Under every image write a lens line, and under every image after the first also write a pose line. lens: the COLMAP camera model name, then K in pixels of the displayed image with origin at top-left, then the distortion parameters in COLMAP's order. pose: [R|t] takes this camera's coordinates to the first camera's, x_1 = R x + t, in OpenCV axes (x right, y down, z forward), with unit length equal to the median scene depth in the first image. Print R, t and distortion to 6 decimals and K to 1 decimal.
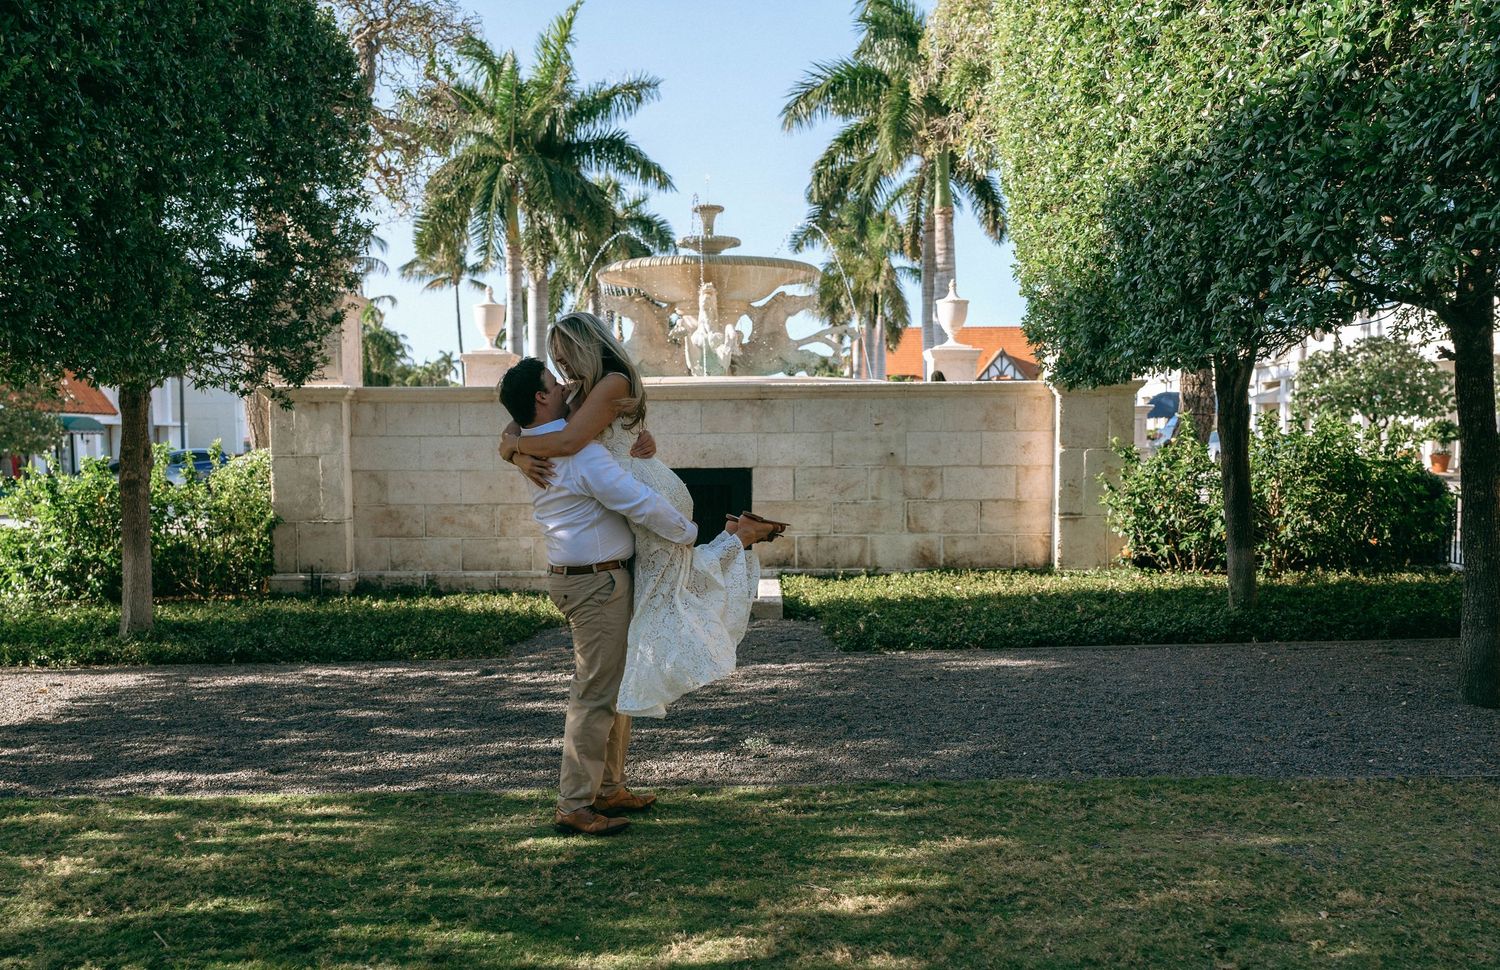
lens RADIAL K [[1333.3, 0, 695.9], [0, 1333.3, 572.3], [0, 0, 1]] dist [0.006736, 0.001539]
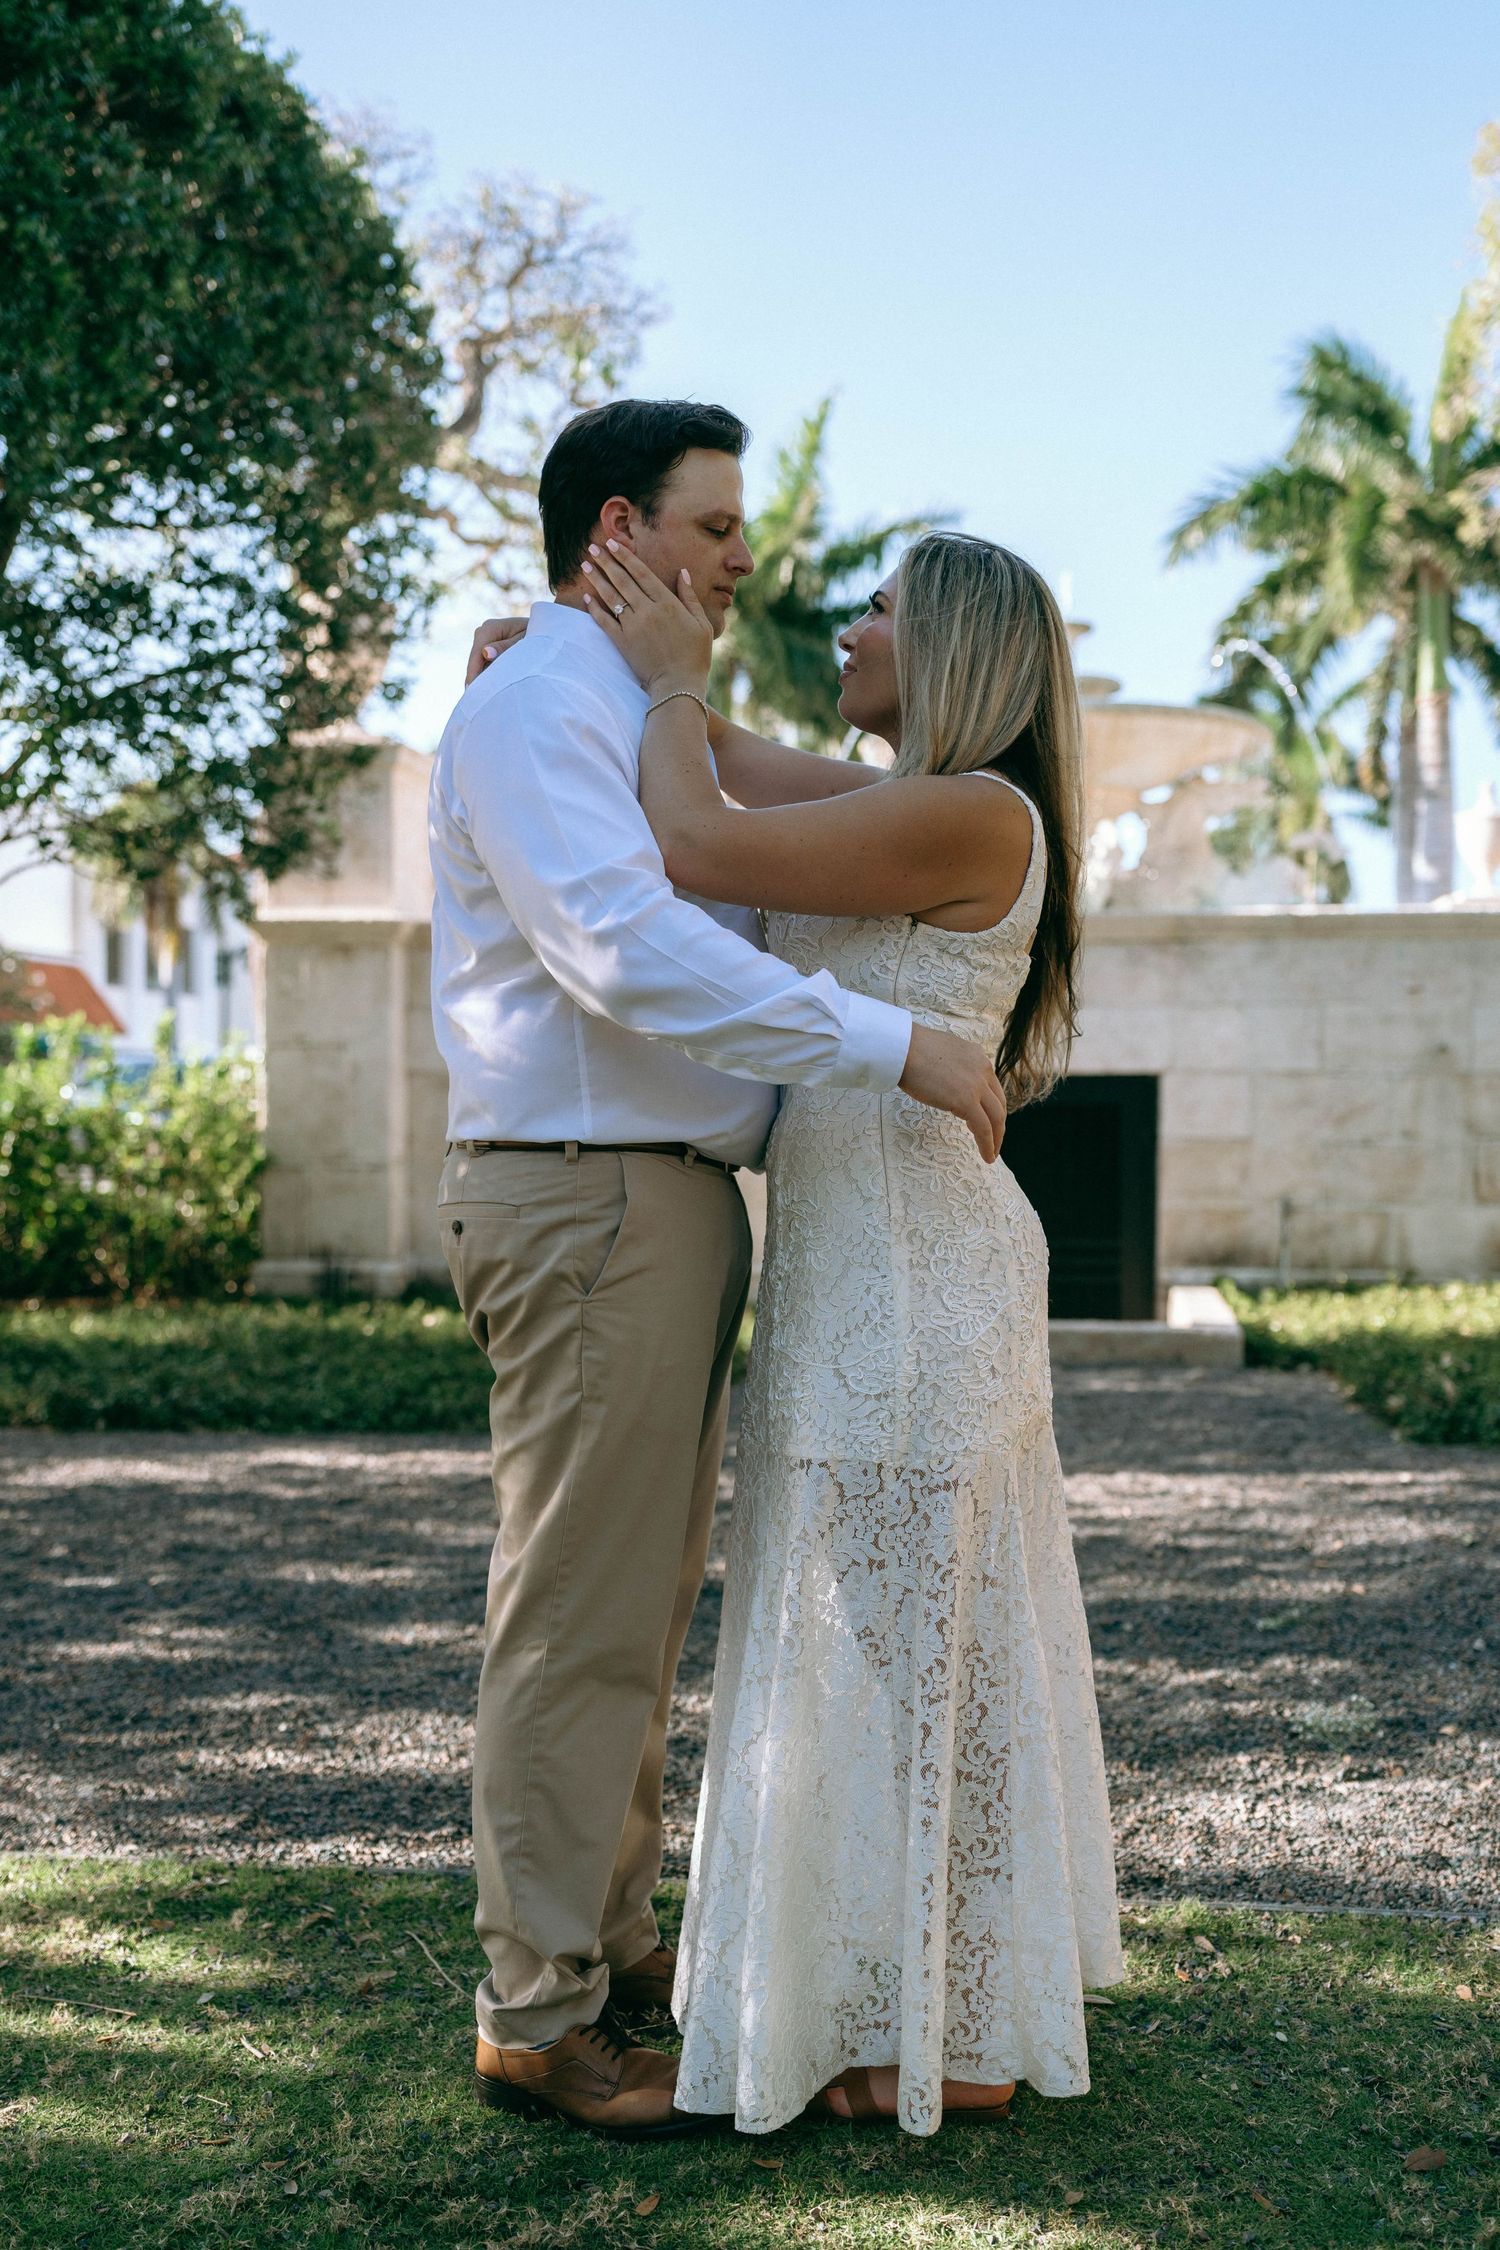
lens RADIAL K [[2008.2, 0, 750.0], [0, 2008.2, 1125.0], [0, 0, 1]] dist [0.003383, -0.002253]
pose [[0.992270, 0.011607, -0.123558, -0.016607], [-0.022067, 0.996252, -0.083632, 0.008861], [0.122124, 0.085712, 0.988807, 0.184624]]
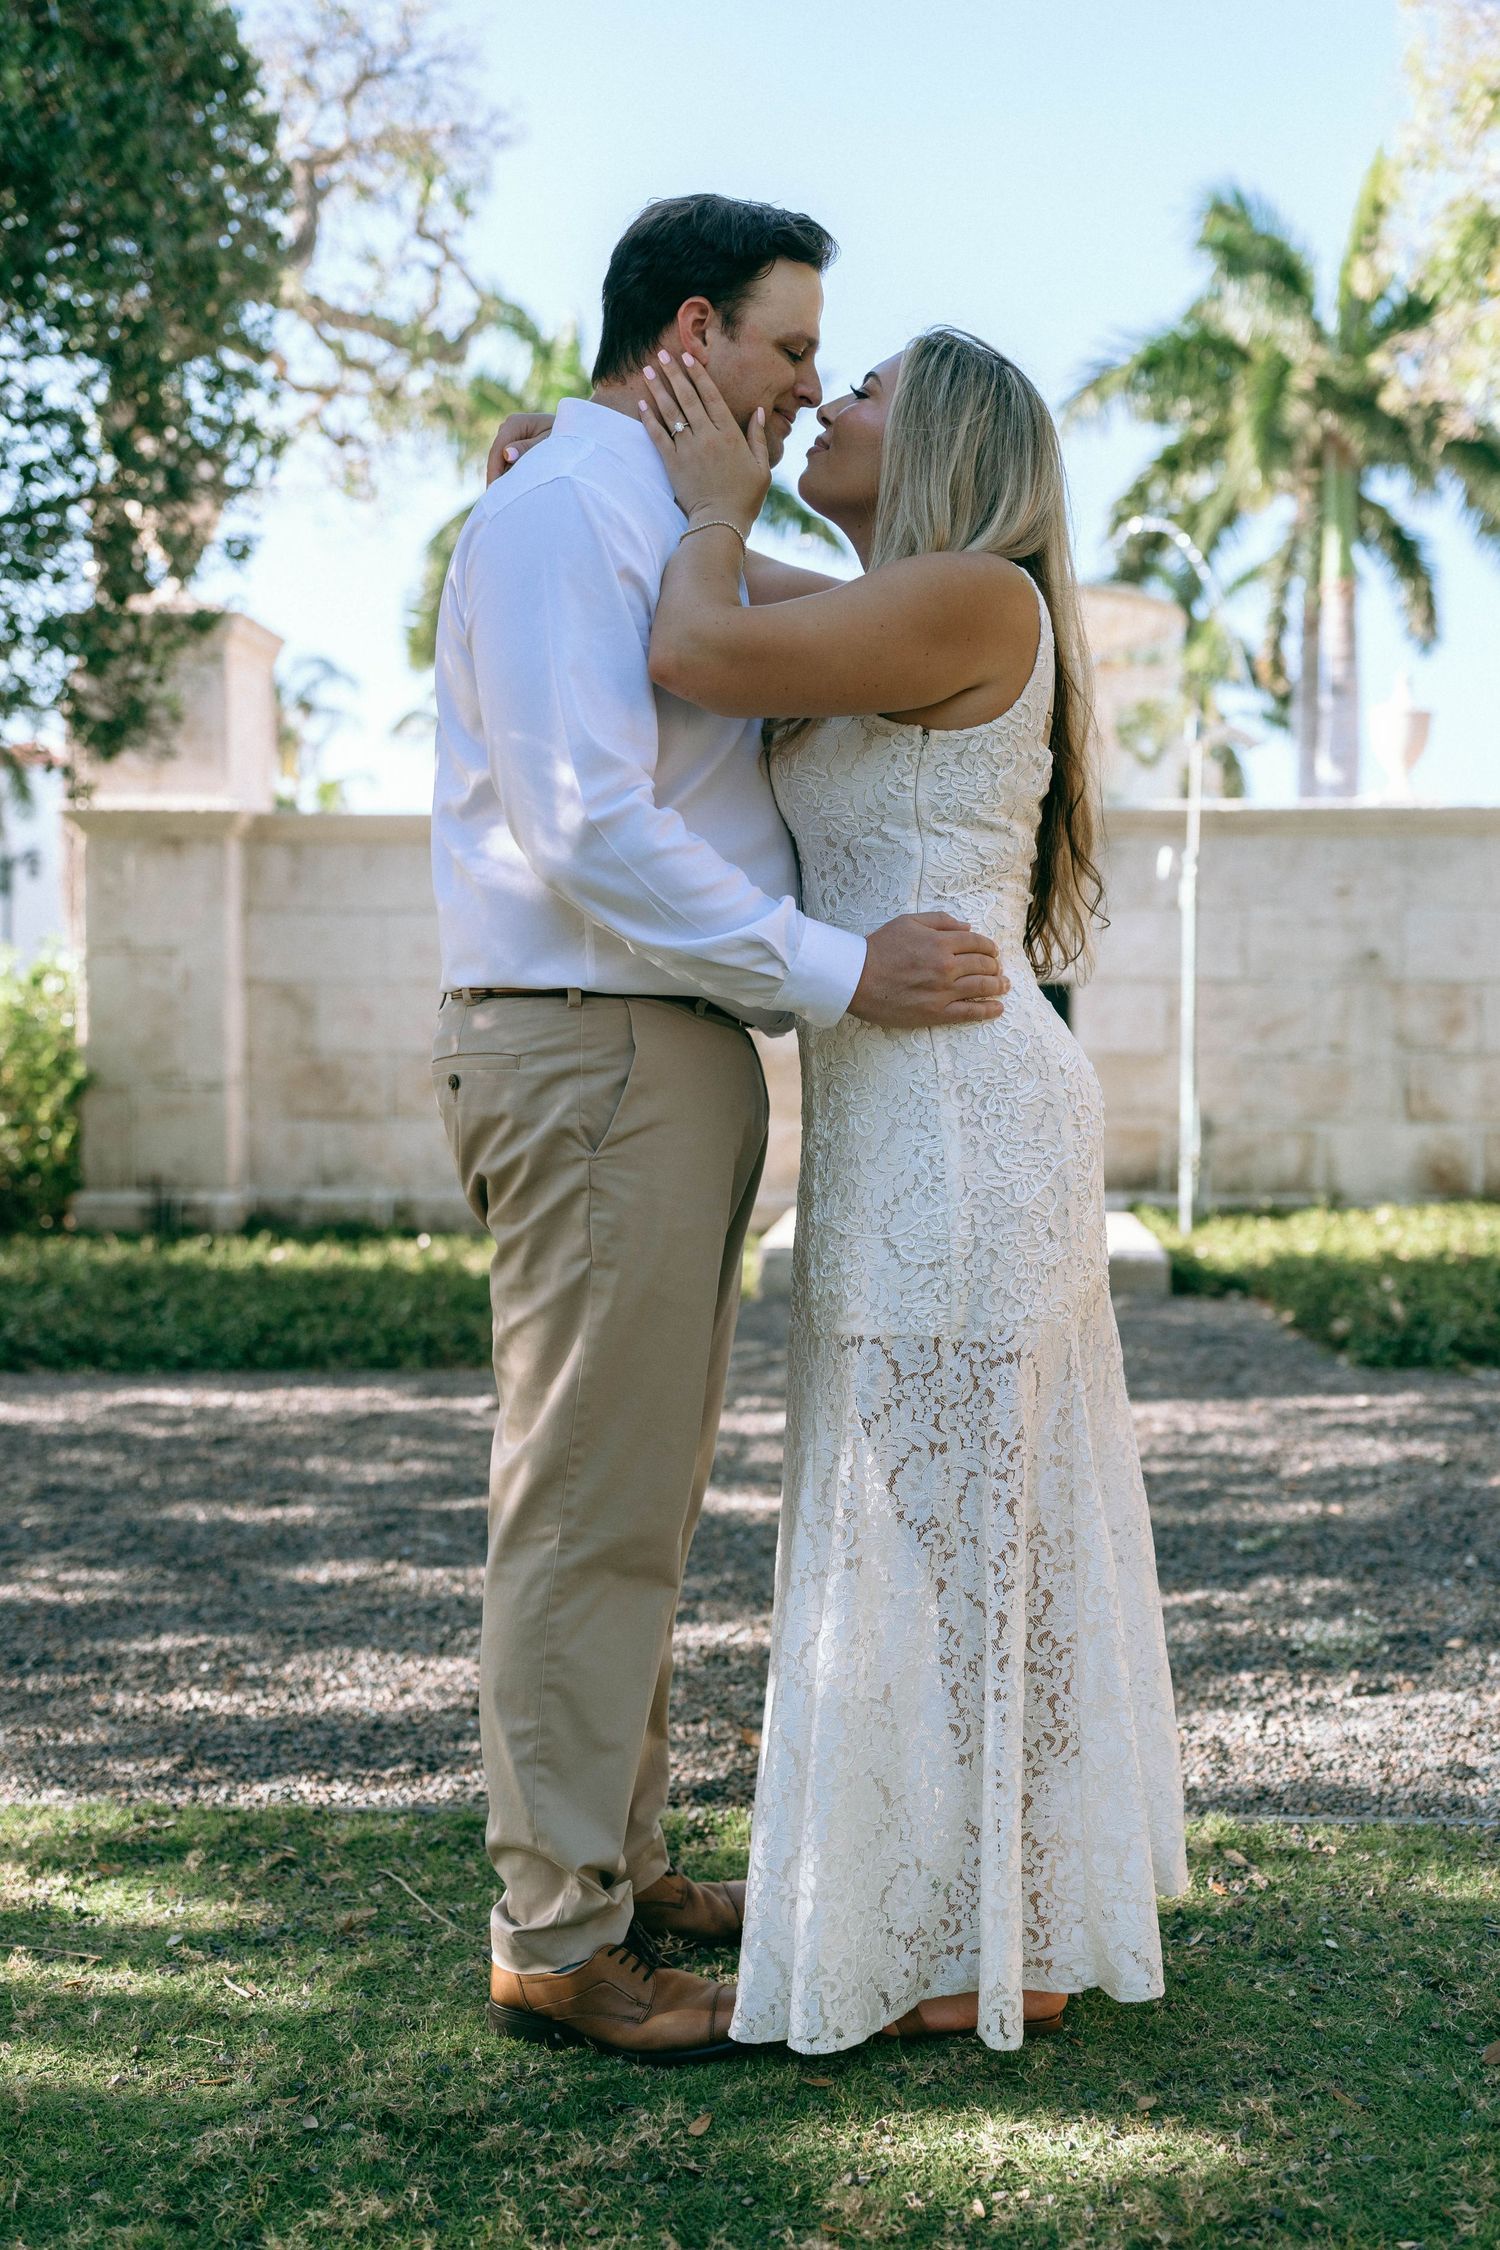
lens RADIAL K [[2206.3, 0, 735.9], [0, 2206.3, 1127.6], [0, 0, 1]] dist [-0.000031, -0.007945]
pose [[0.998327, 0.011624, -0.056644, -0.028306], [-0.014549, 0.998567, -0.051503, 0.013751], [0.055964, 0.052241, 0.997065, 0.182239]]
